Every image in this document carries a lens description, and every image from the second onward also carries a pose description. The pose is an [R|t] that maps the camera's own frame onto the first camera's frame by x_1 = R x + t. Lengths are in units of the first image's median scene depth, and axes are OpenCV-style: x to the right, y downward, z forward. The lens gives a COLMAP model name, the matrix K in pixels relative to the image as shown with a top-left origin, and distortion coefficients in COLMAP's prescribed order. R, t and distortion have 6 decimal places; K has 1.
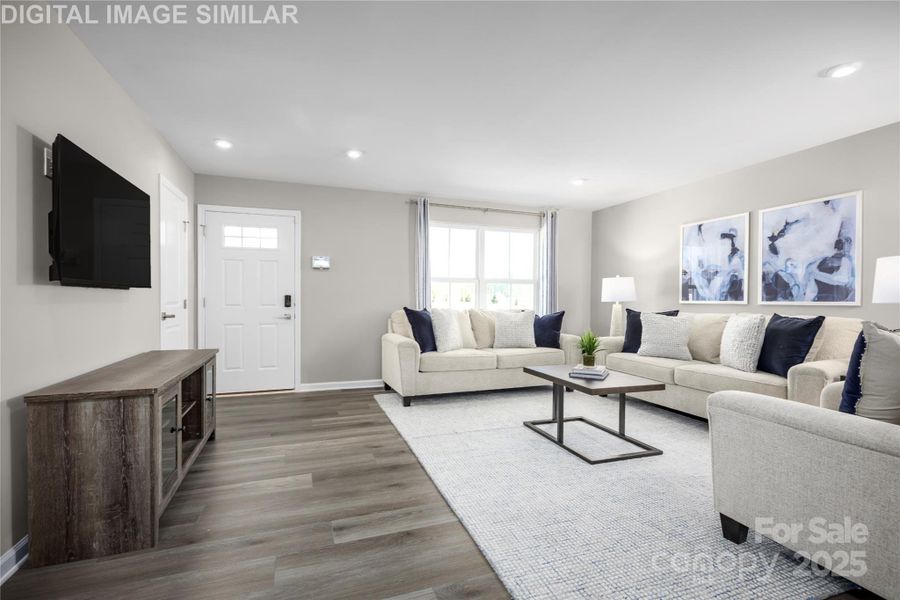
lens RADIAL K [[423.6, 0, 455.8], [0, 423.6, 296.0], [0, 0, 1]] dist [0.020965, -0.000360]
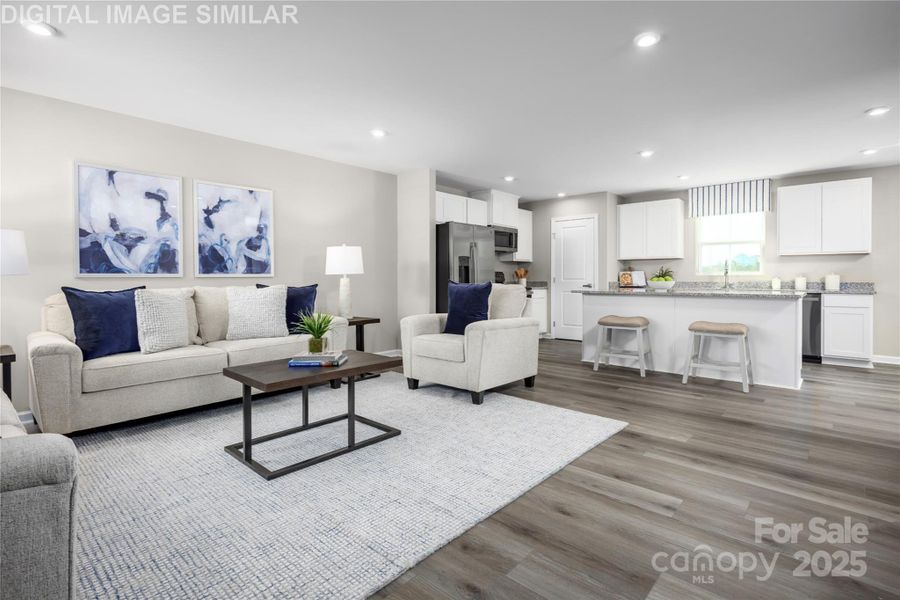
lens RADIAL K [[423.6, 0, 470.3], [0, 423.6, 289.8], [0, 0, 1]] dist [0.020965, -0.000360]
pose [[-0.480233, -0.037448, 0.876341, -0.451444], [-0.007602, 0.999228, 0.038533, 0.006456], [-0.877108, 0.011842, -0.480147, 0.942240]]
